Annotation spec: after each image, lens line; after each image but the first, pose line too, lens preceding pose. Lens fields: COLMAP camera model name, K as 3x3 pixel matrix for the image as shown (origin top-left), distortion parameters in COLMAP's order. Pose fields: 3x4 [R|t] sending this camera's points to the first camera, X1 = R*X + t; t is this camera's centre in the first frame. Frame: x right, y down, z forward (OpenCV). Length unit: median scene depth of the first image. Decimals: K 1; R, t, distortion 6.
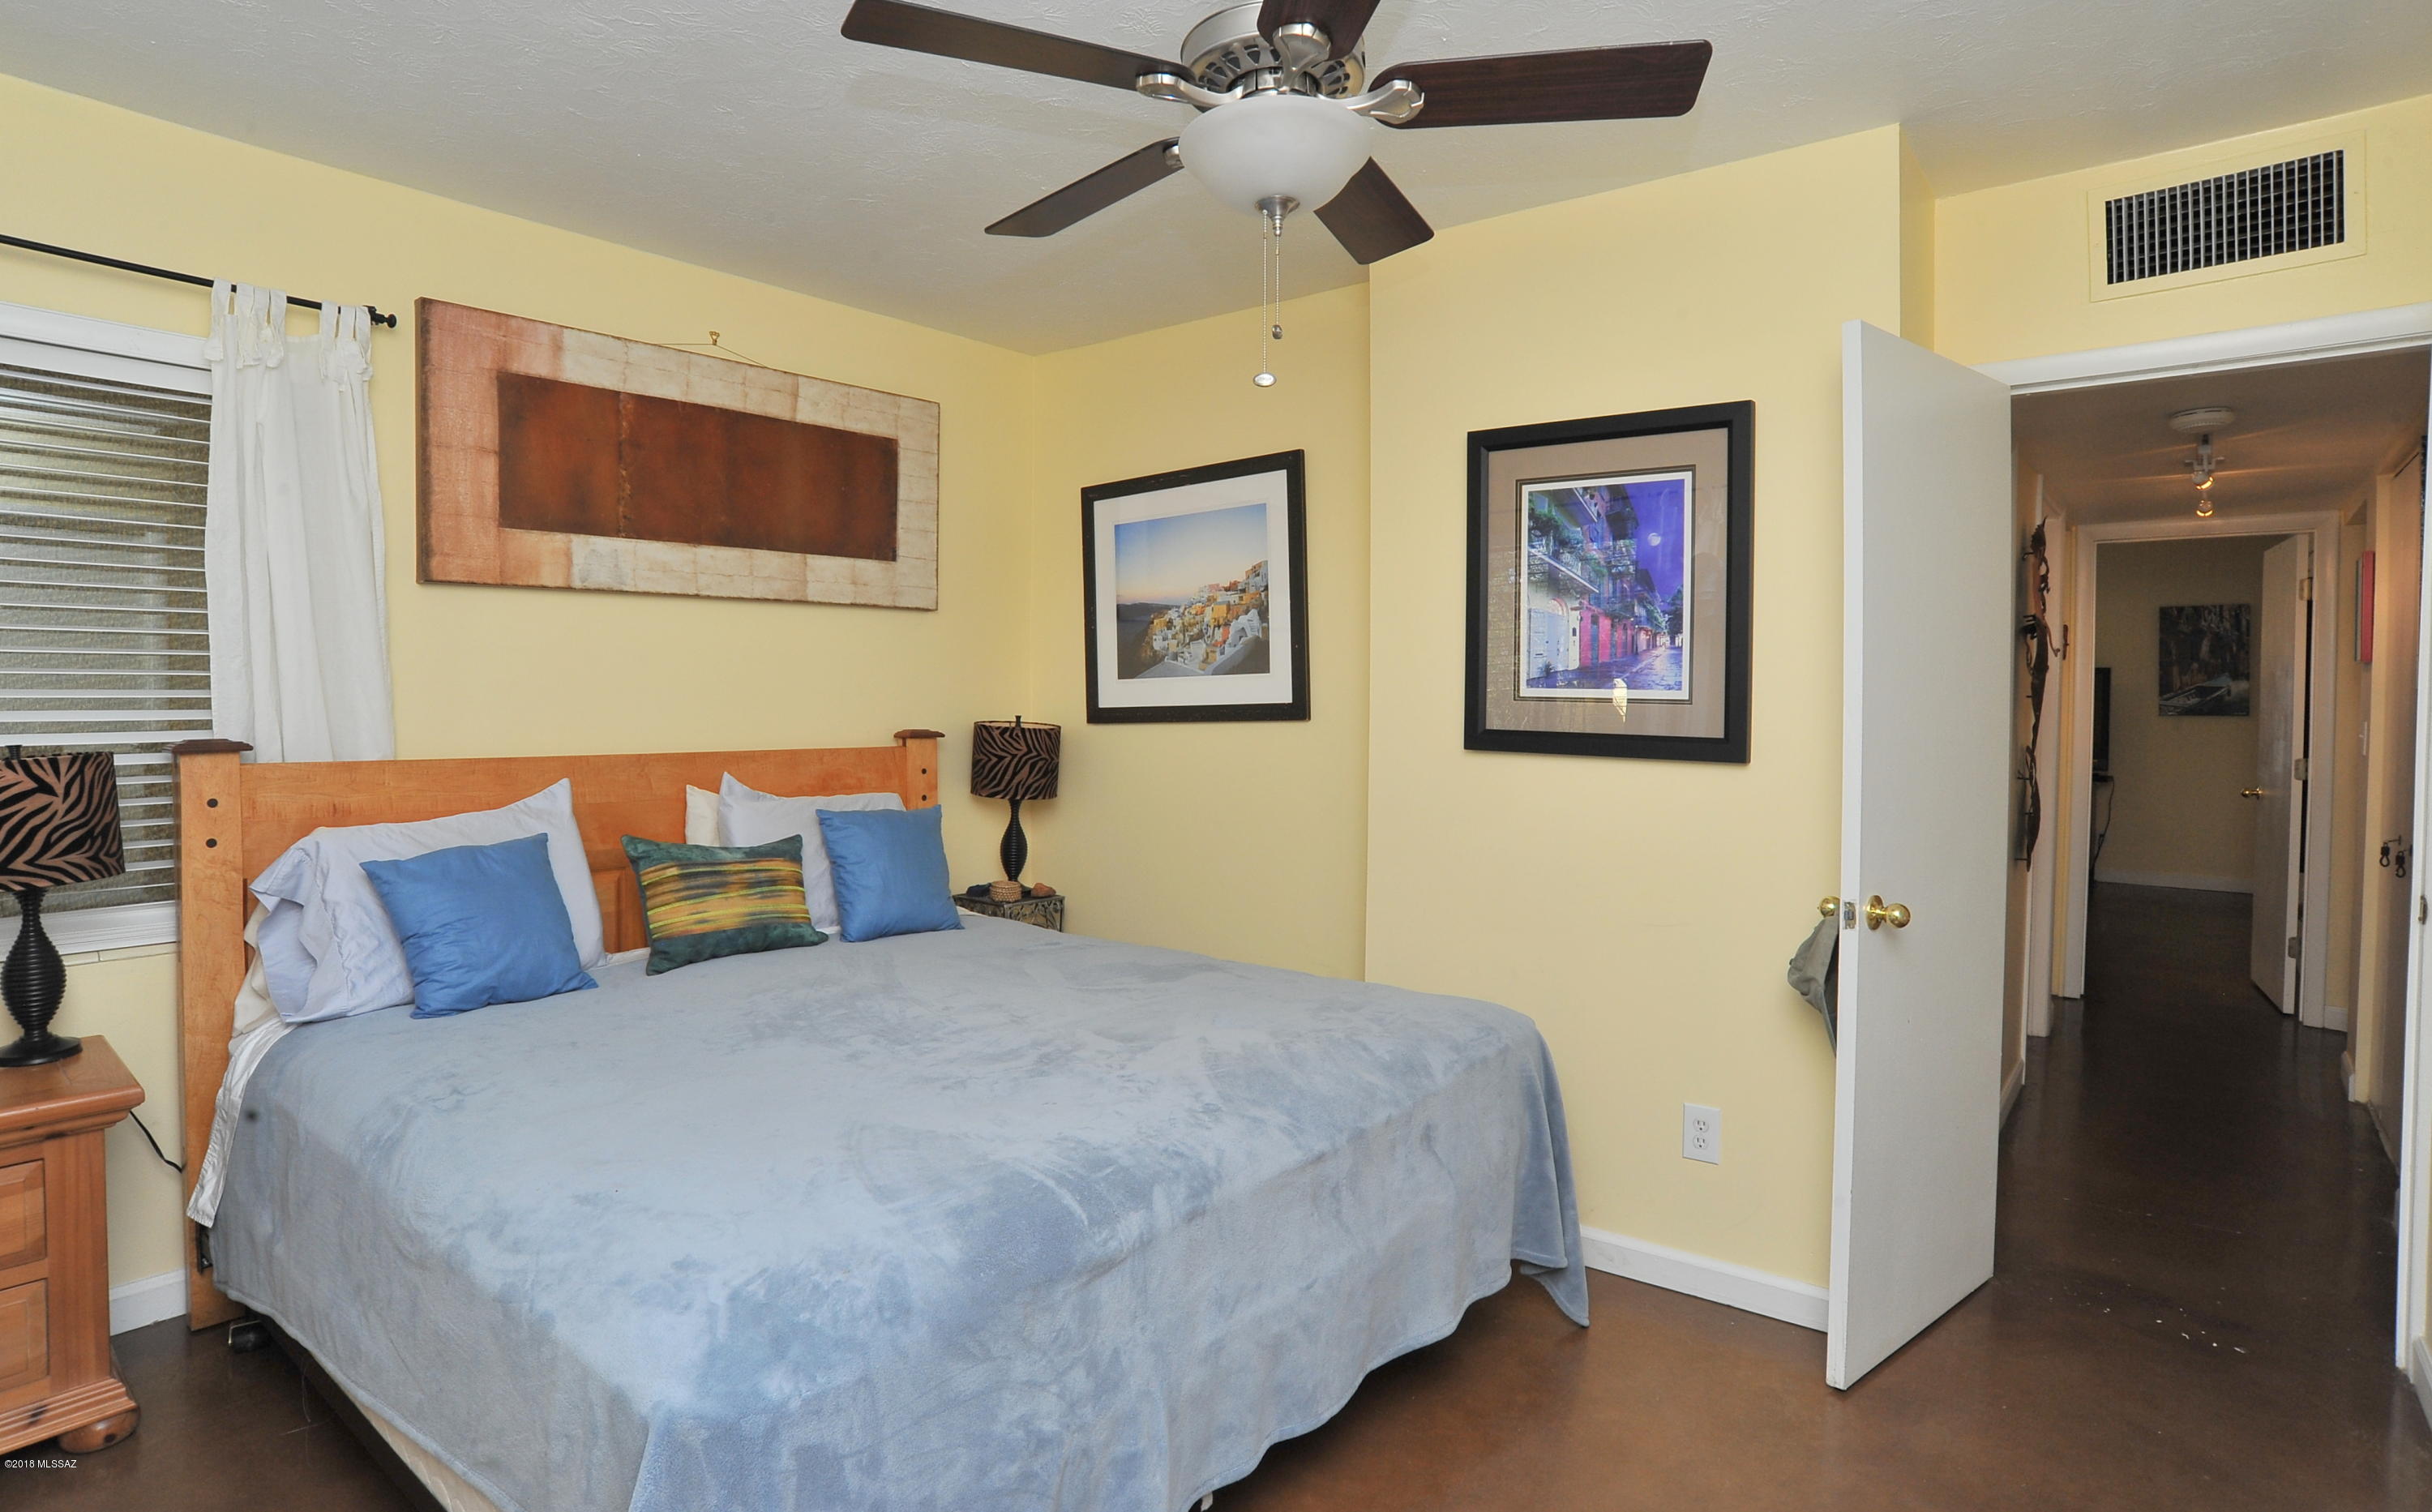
lens RADIAL K [[1310.6, 0, 1205.4], [0, 1310.6, 742.8], [0, 0, 1]] dist [-0.084895, 0.031955]
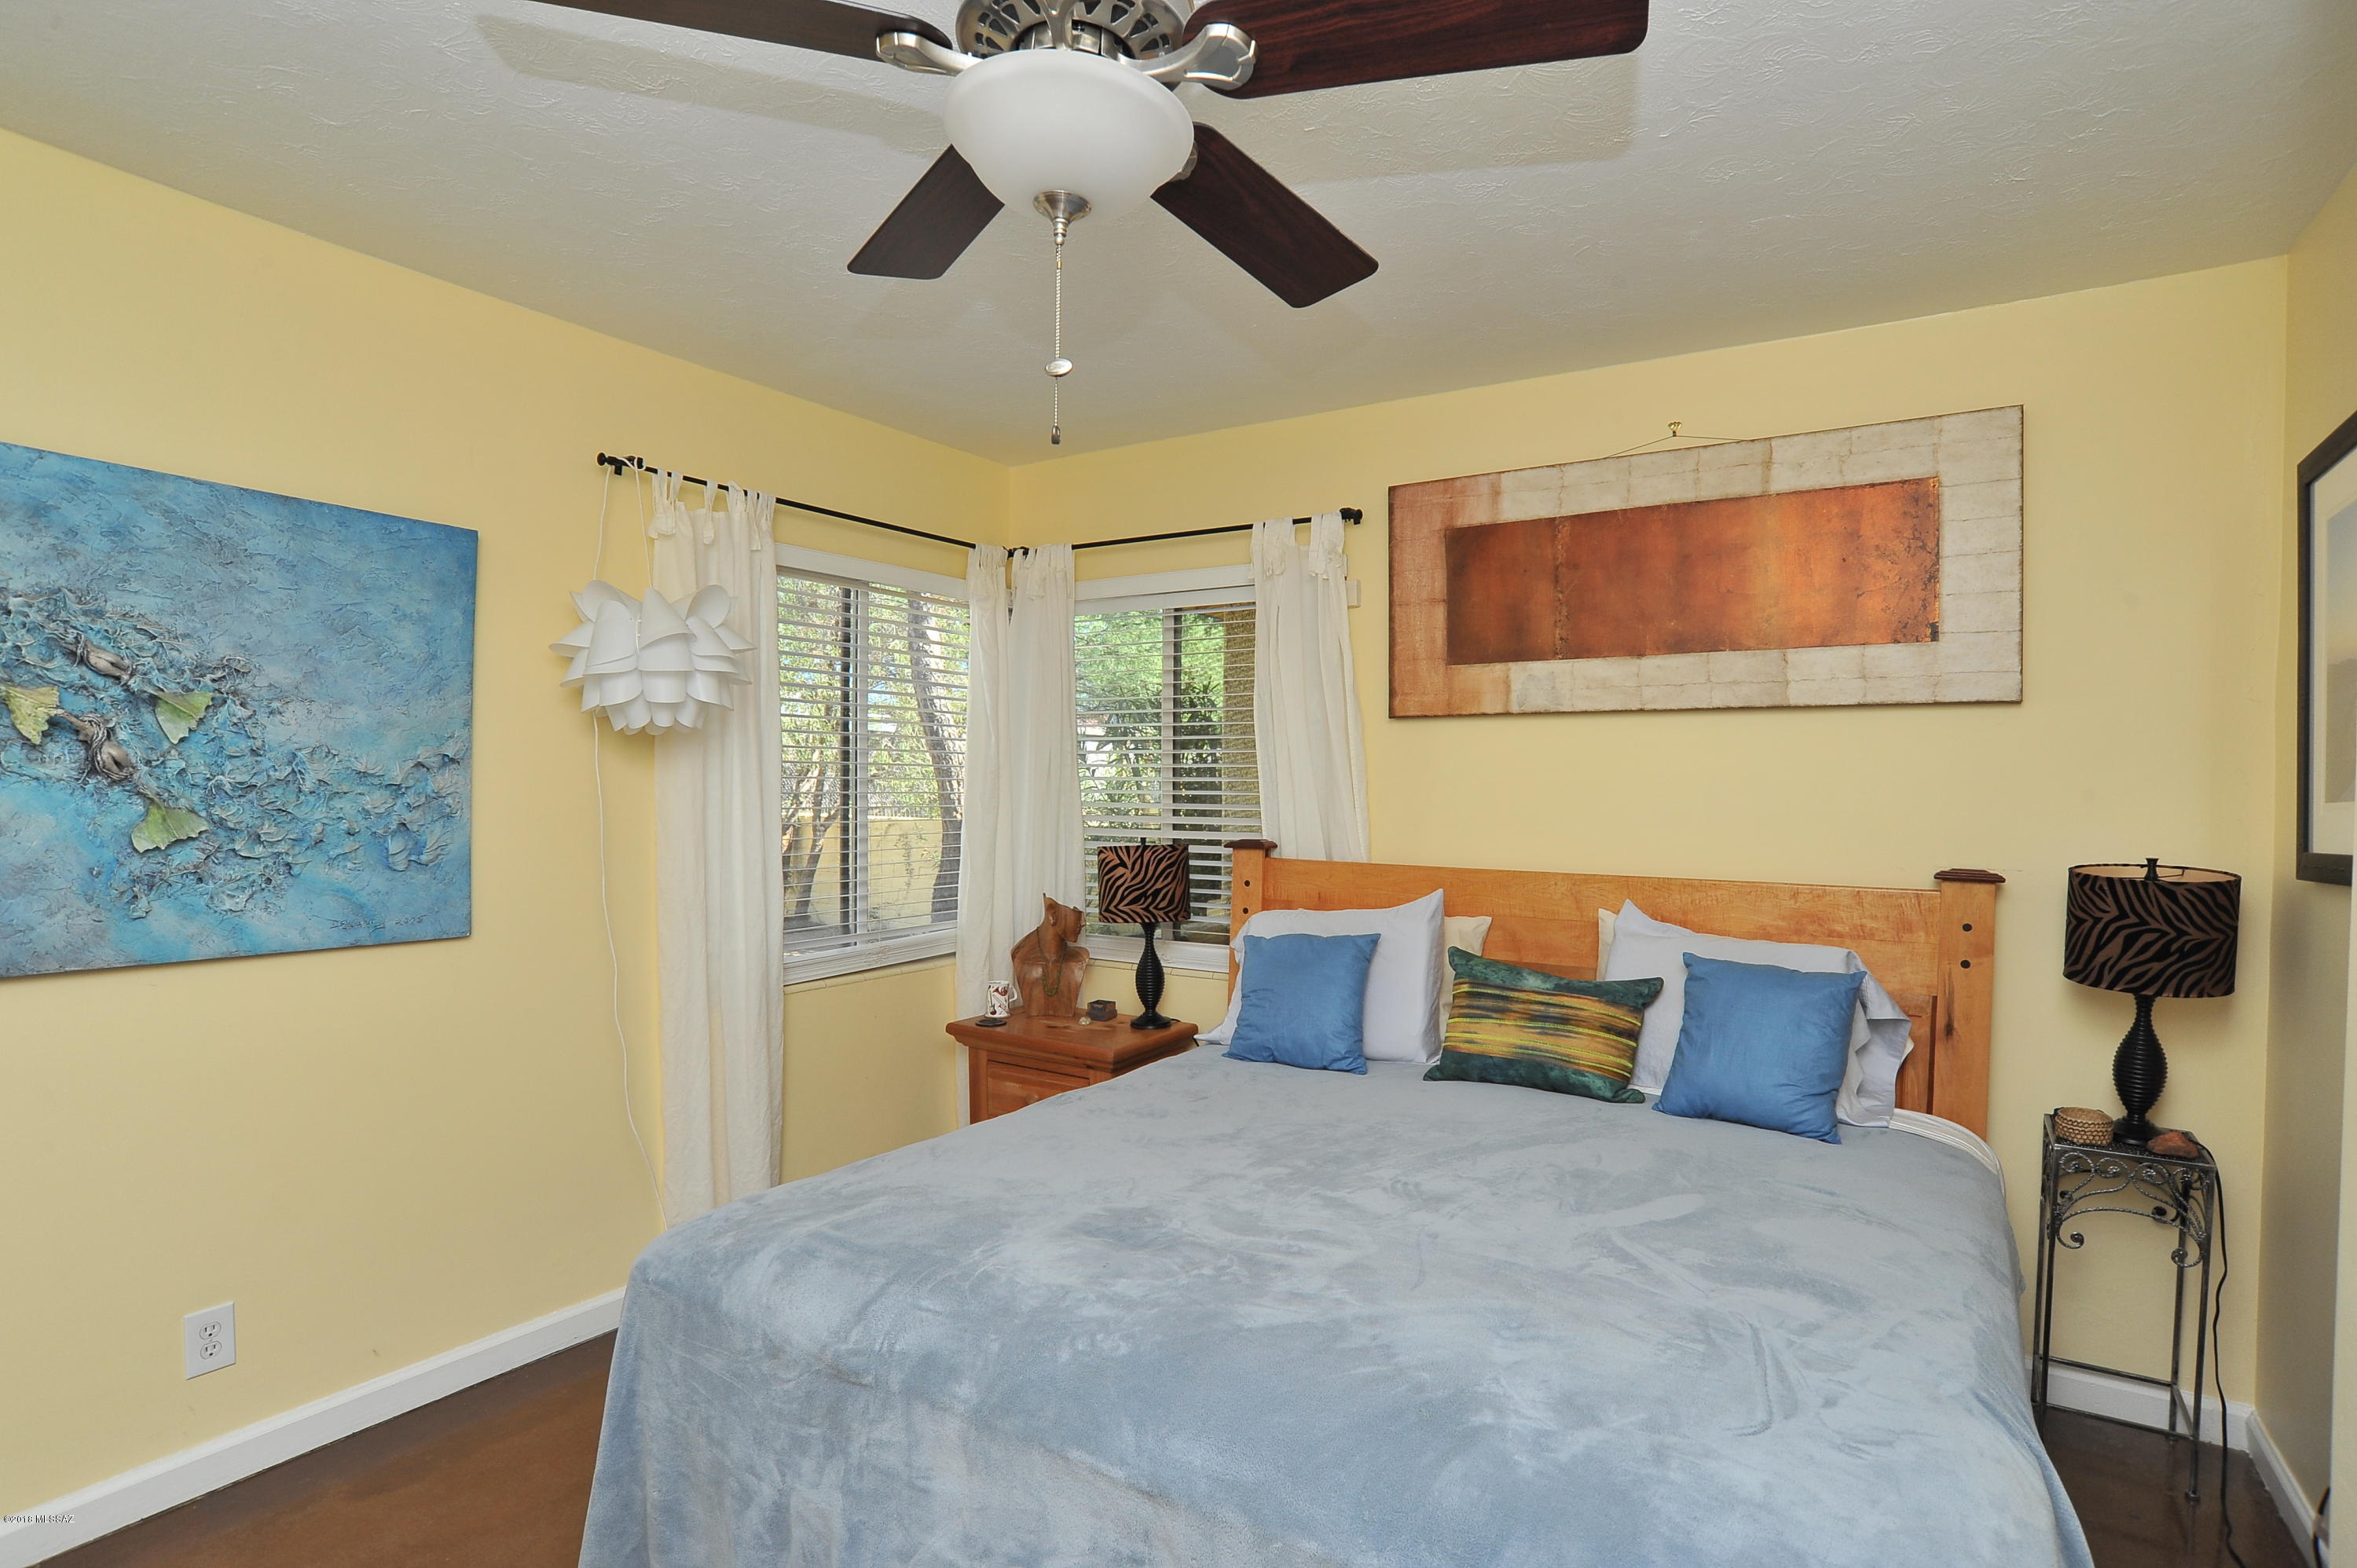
lens RADIAL K [[1215.9, 0, 1174.0], [0, 1215.9, 798.4], [0, 0, 1]] dist [-0.022515, 0.000768]
pose [[0.130964, 0.001522, -0.991386, 0.492078], [-0.047228, 0.998873, -0.004705, -0.033030], [0.990262, 0.047438, 0.130888, 0.619995]]
